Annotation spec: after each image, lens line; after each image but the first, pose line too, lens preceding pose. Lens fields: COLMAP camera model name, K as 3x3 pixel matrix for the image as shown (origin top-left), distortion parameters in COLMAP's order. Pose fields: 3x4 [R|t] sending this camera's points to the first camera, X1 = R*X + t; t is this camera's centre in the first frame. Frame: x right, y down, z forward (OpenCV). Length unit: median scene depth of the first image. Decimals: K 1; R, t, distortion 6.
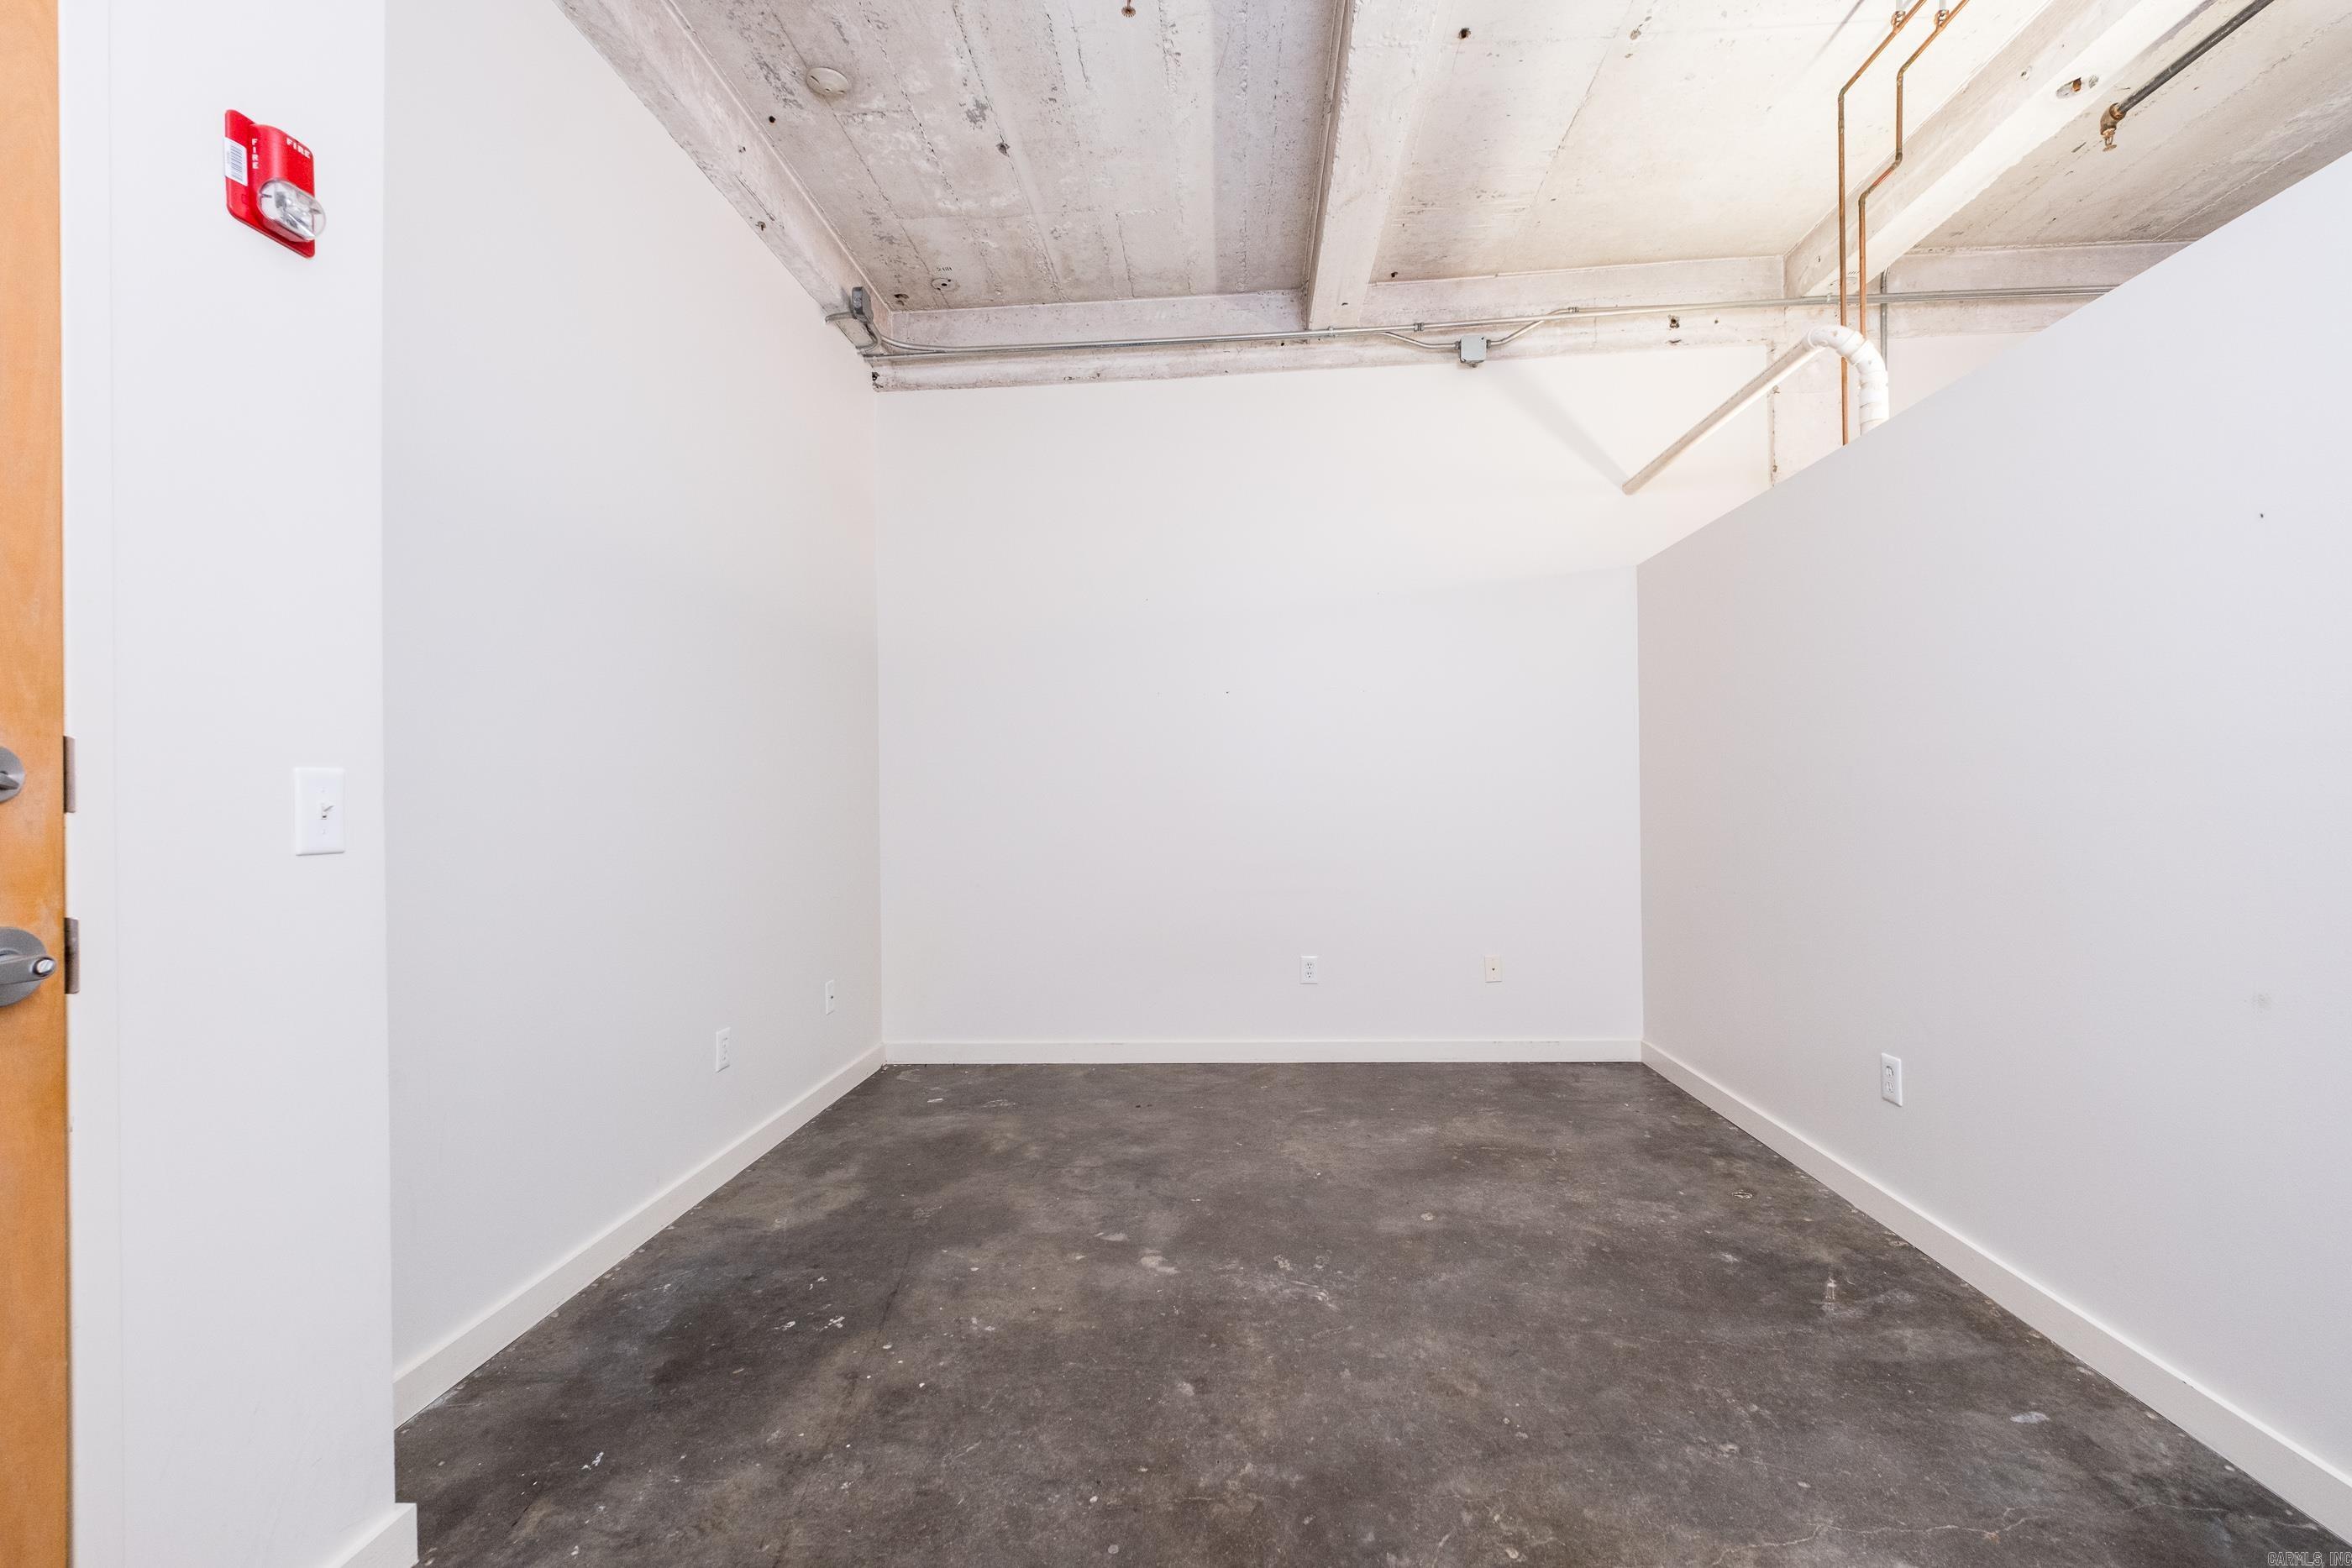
lens RADIAL K [[1023.1, 0, 1204.2], [0, 1023.1, 791.9], [0, 0, 1]] dist [0.010080, -0.007751]
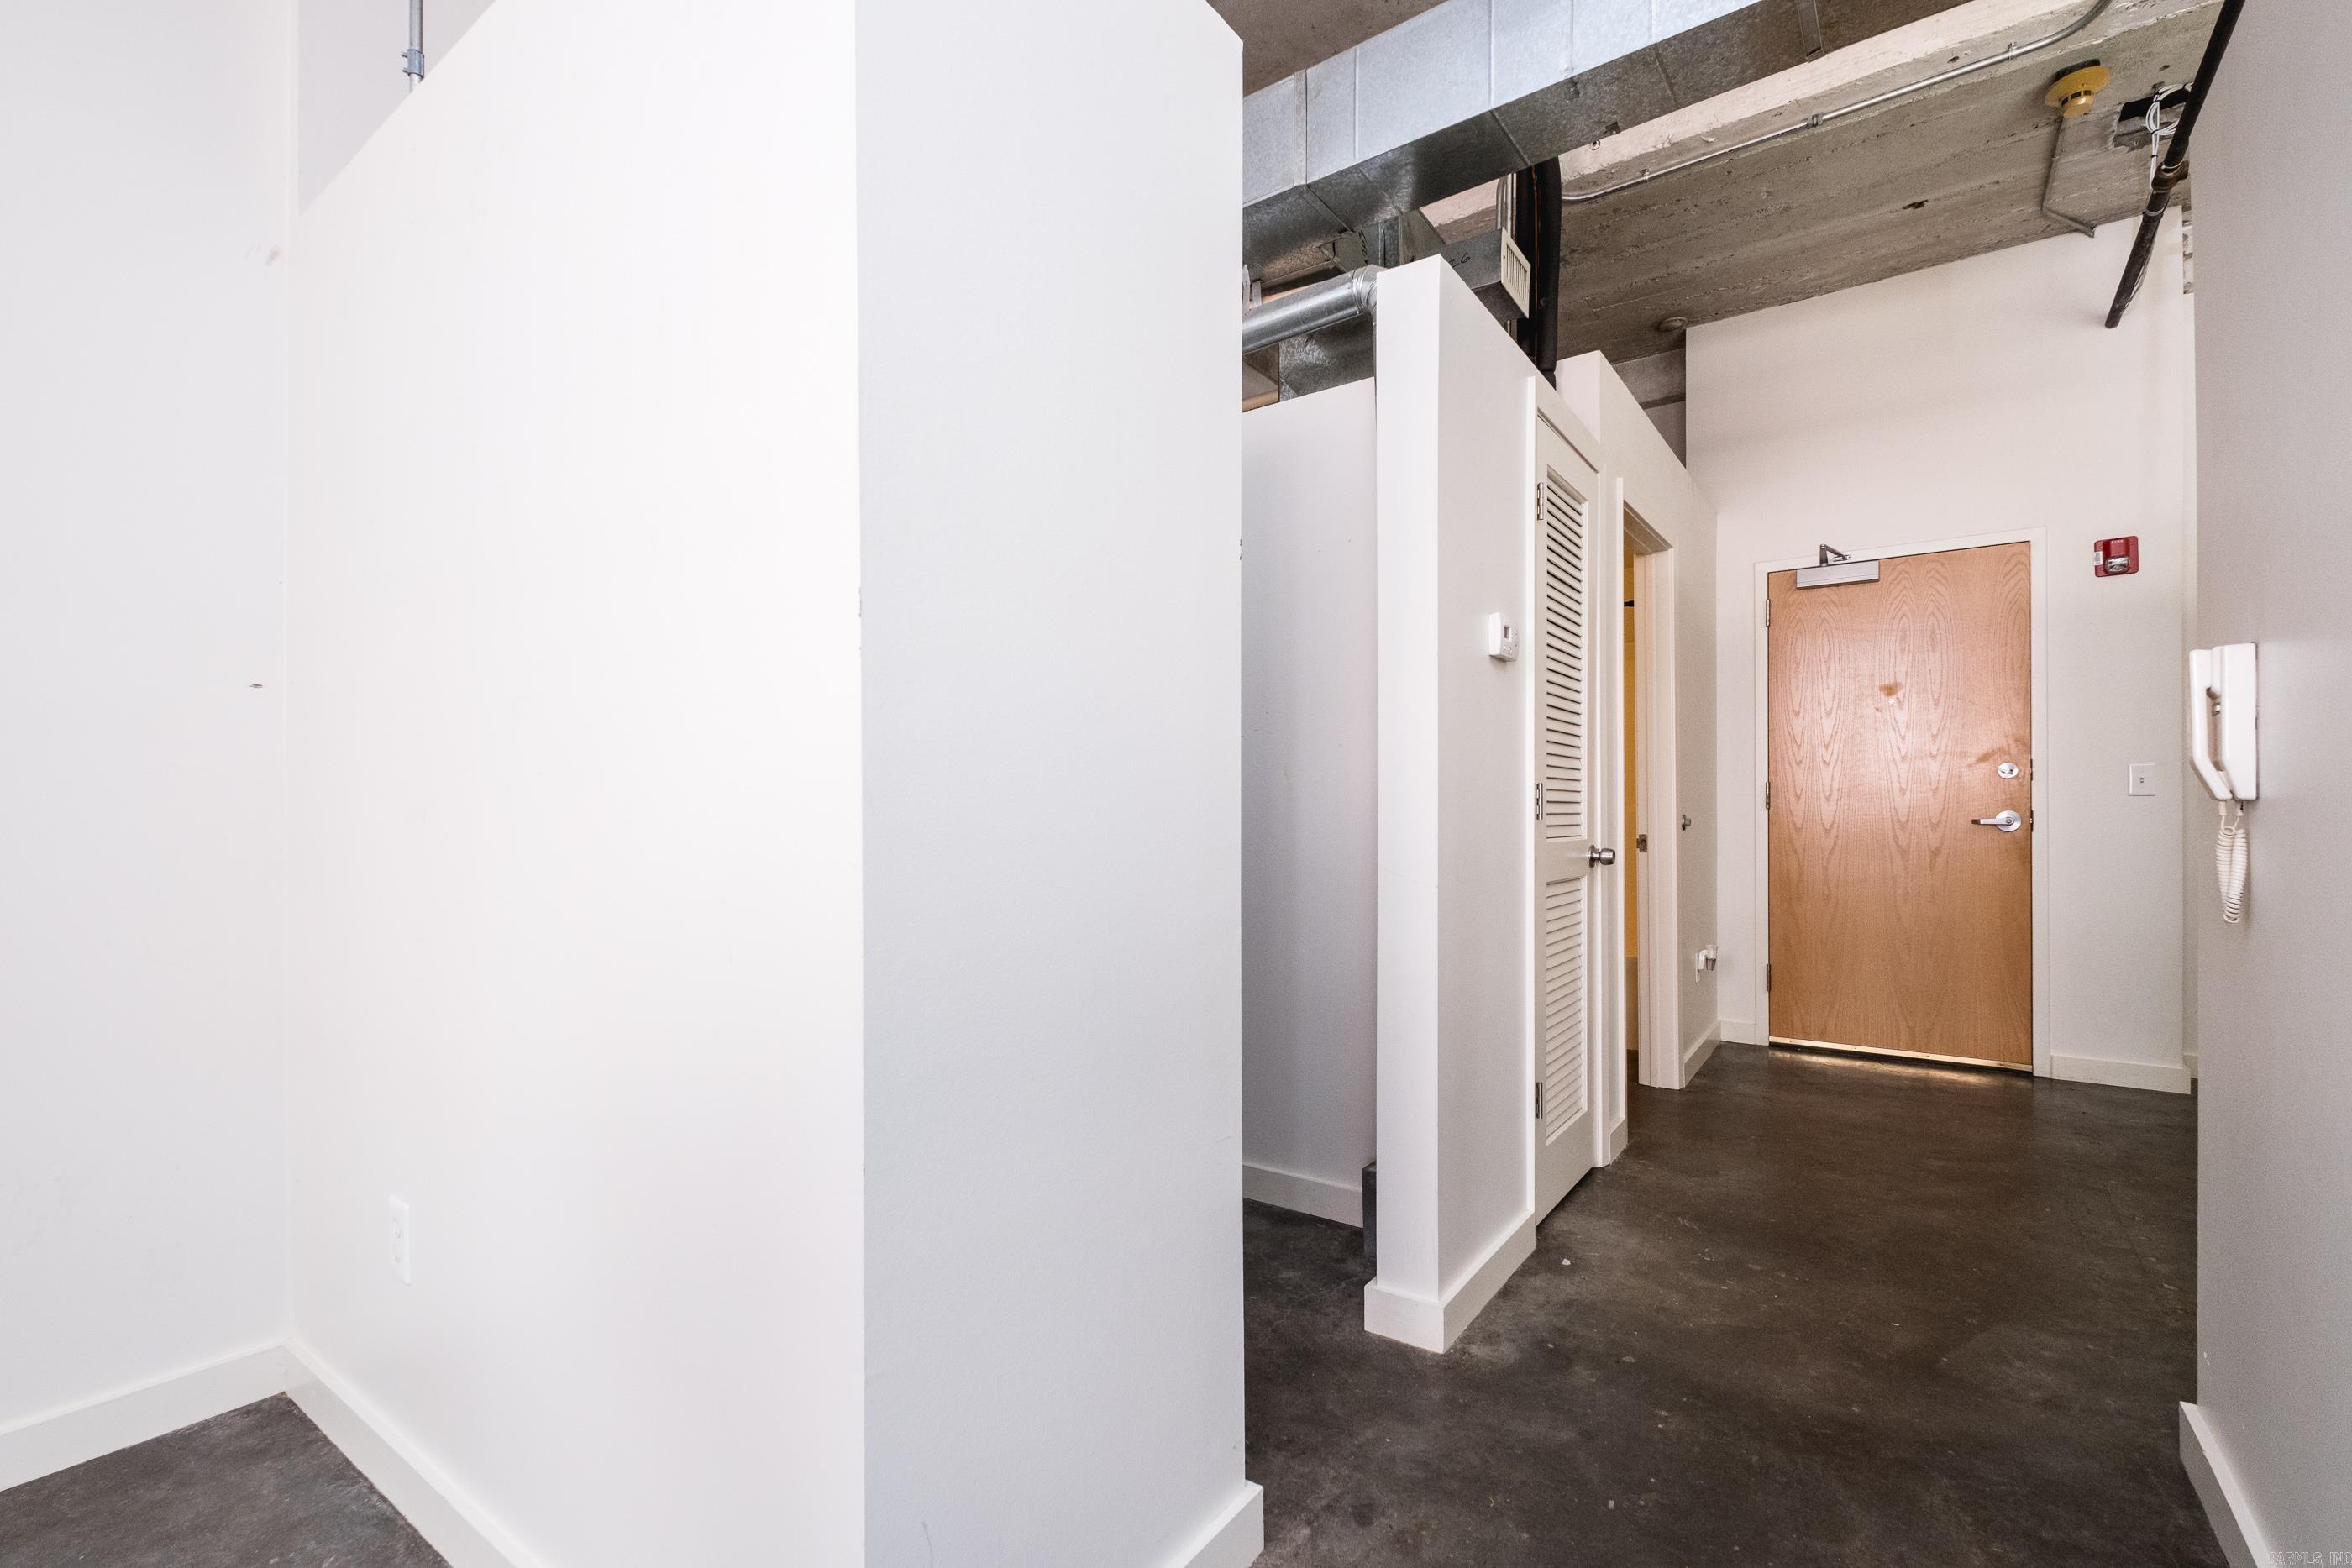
lens RADIAL K [[1039.5, 0, 1168.1], [0, 1039.5, 817.4], [0, 0, 1]] dist [0.009194, -0.006175]
pose [[-0.557266, 0.016589, -0.830168, 1.621050], [0.011995, 0.999857, 0.011929, 0.031118], [0.830247, -0.003310, -0.557385, 0.239880]]
